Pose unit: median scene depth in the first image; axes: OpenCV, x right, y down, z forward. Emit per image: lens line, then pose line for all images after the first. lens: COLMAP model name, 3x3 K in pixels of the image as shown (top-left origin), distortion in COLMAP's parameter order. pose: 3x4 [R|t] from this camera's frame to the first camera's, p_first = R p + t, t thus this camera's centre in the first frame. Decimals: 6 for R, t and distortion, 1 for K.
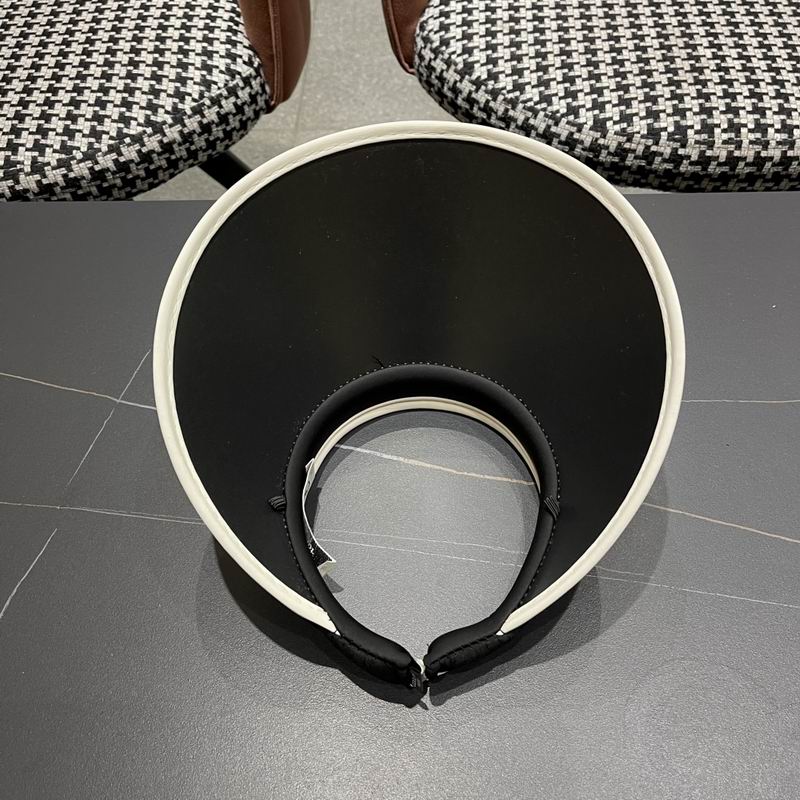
lens RADIAL K [[865.7, 0, 410.7], [0, 865.7, 417.5], [0, 0, 1]] dist [0.018565, 0.000000]
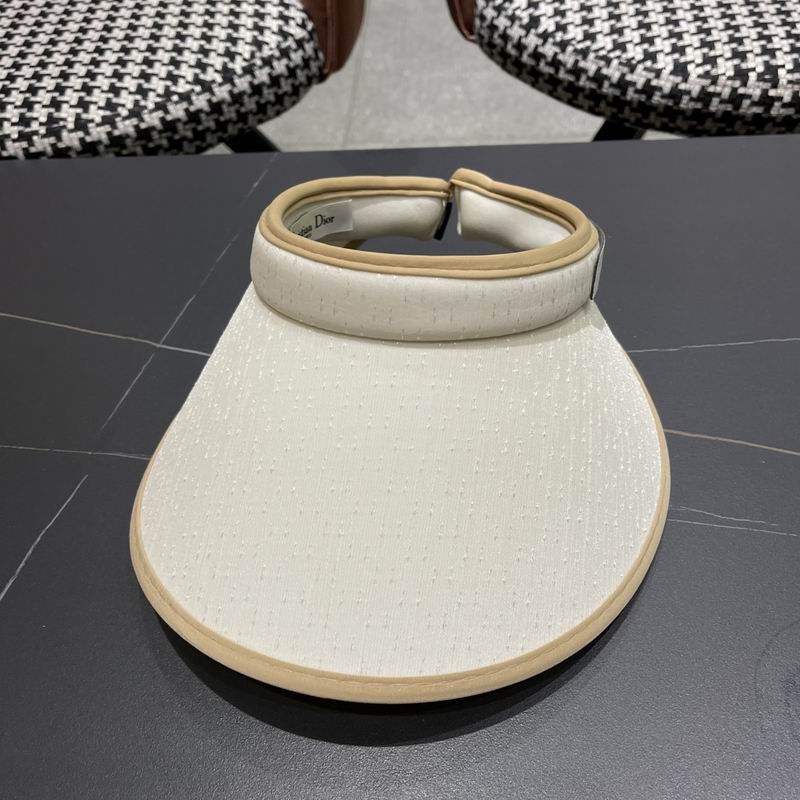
lens RADIAL K [[865.7, 0, 412.2], [0, 865.7, 416.5], [0, 0, 1]] dist [0.018565, 0.000000]
pose [[0.999021, -0.001314, -0.044218, -0.025219], [-0.001686, 0.997701, -0.067751, 0.090219], [0.044205, 0.067759, 0.996722, 0.087792]]
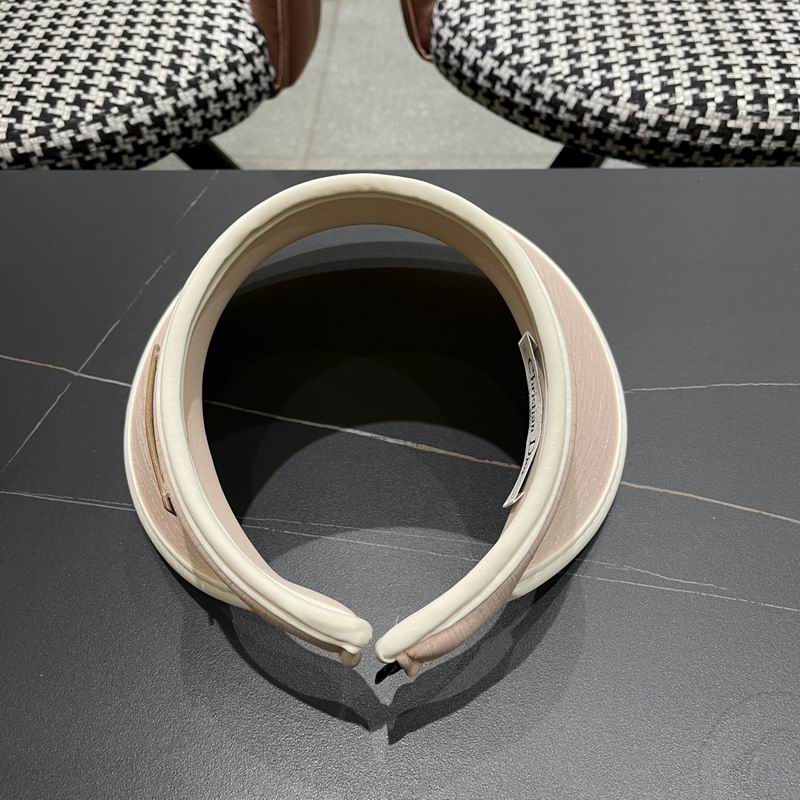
lens RADIAL K [[865.7, 0, 400.2], [0, 865.7, 401.9], [0, 0, 1]] dist [0.018565, 0.000000]
pose [[0.999582, 0.019309, -0.021532, -0.001770], [-0.021285, 0.995183, -0.095695, 0.064133], [0.019580, 0.096113, 0.995178, 0.128166]]
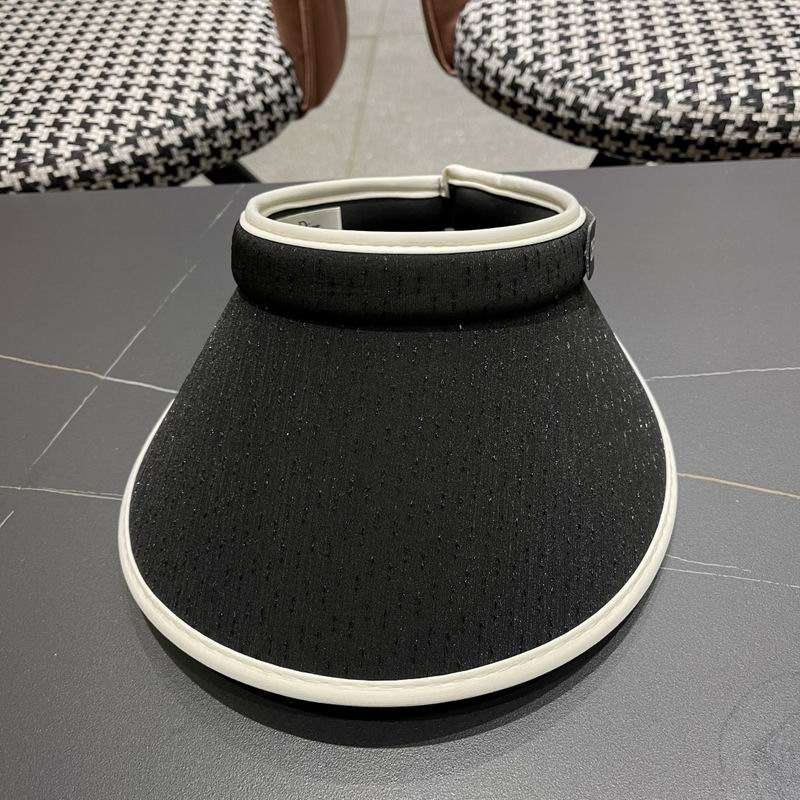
lens RADIAL K [[865.7, 0, 397.2], [0, 865.7, 412.1], [0, 0, 1]] dist [0.018565, 0.000000]
pose [[0.996226, -0.002807, -0.086752, 0.024768], [-0.008400, 0.991666, -0.128557, 0.096864], [0.086390, 0.128801, 0.987900, 0.133201]]
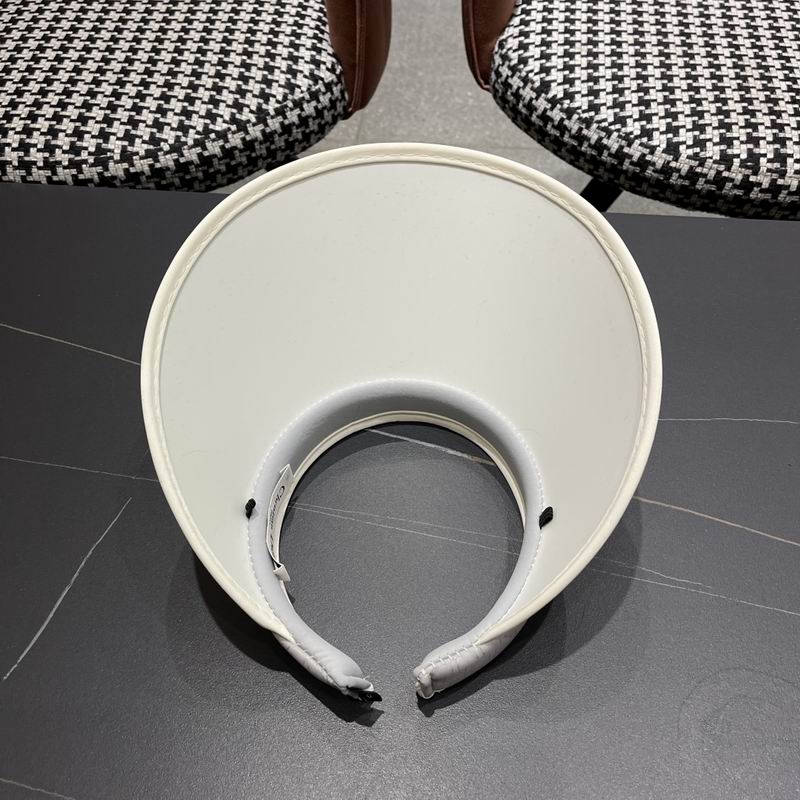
lens RADIAL K [[865.7, 0, 405.5], [0, 865.7, 414.0], [0, 0, 1]] dist [0.018565, 0.000000]
pose [[0.996955, 0.070932, -0.032407, -0.038292], [-0.071783, 0.997085, -0.025878, 0.022314], [0.030477, 0.028125, 0.999140, -0.019745]]
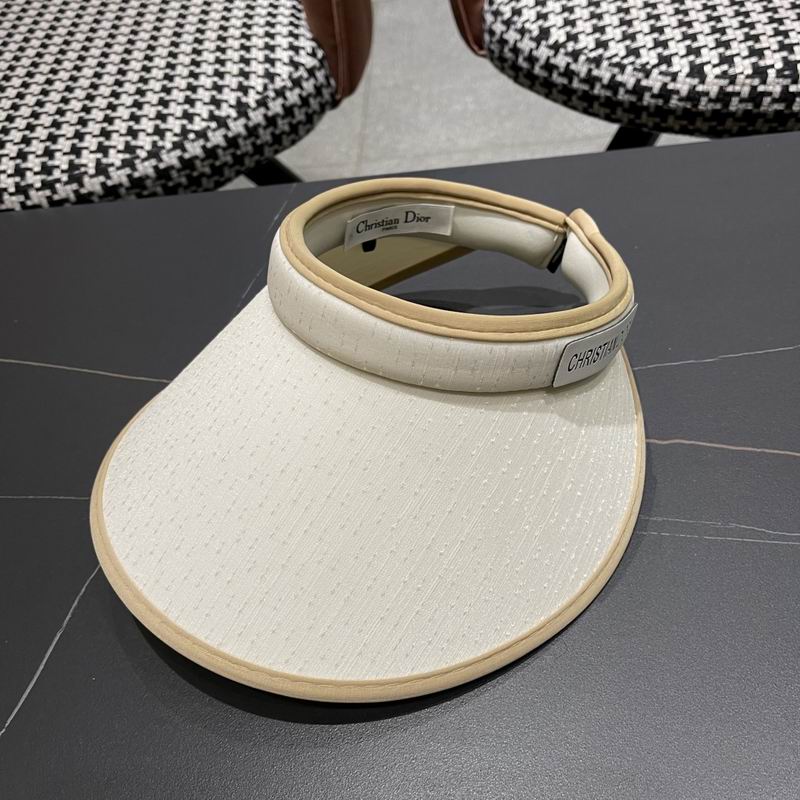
lens RADIAL K [[865.7, 0, 405.5], [0, 865.7, 412.4], [0, 0, 1]] dist [0.018565, 0.000000]
pose [[0.994710, -0.060626, -0.082925, -0.030177], [0.053856, 0.995211, -0.081580, 0.073431], [0.087473, 0.076682, 0.993211, 0.092411]]
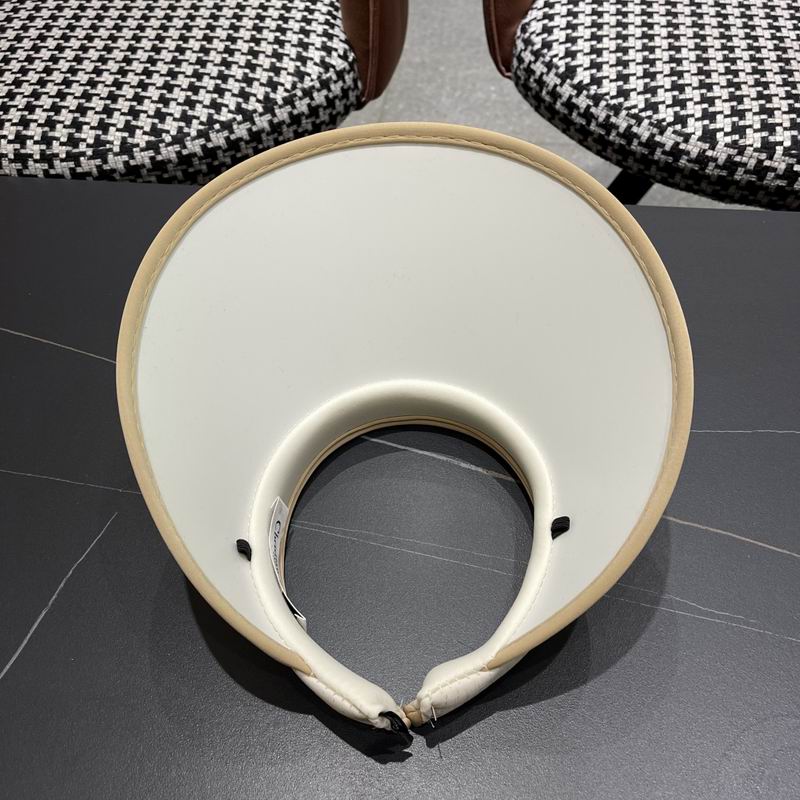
lens RADIAL K [[865.7, 0, 397.0], [0, 865.7, 411.8], [0, 0, 1]] dist [0.018565, 0.000000]
pose [[0.994622, 0.076520, -0.069798, -0.029220], [-0.078605, 0.996523, -0.027636, 0.013990], [0.067440, 0.032974, 0.997178, 0.043078]]
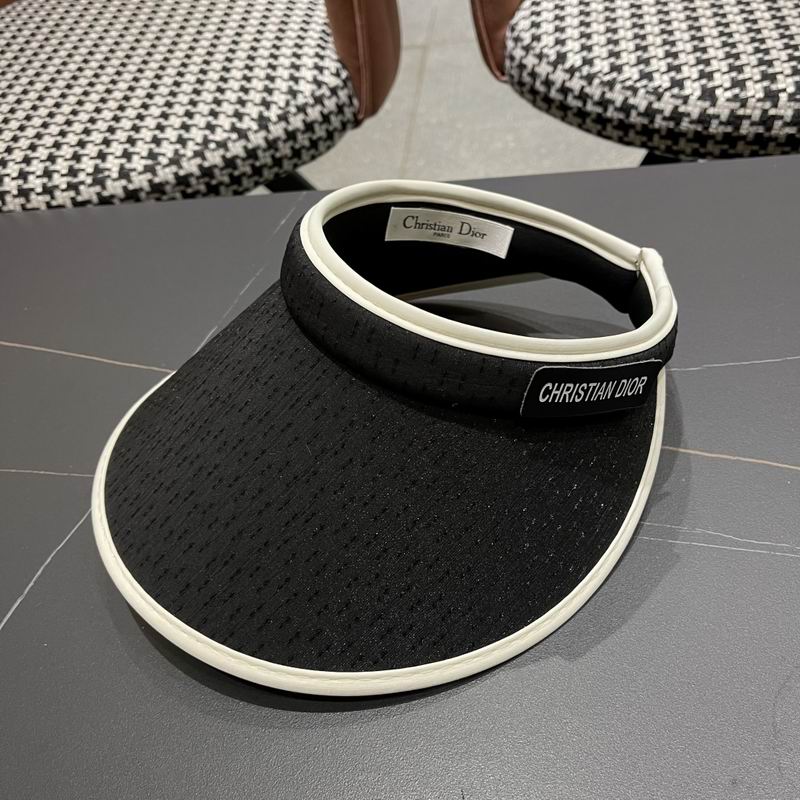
lens RADIAL K [[865.7, 0, 396.9], [0, 865.7, 401.5], [0, 0, 1]] dist [0.018565, 0.000000]
pose [[0.989034, -0.016375, -0.146779, 0.022682], [-0.005430, 0.989130, -0.146941, 0.112299], [0.147590, 0.146127, 0.978194, 0.102965]]
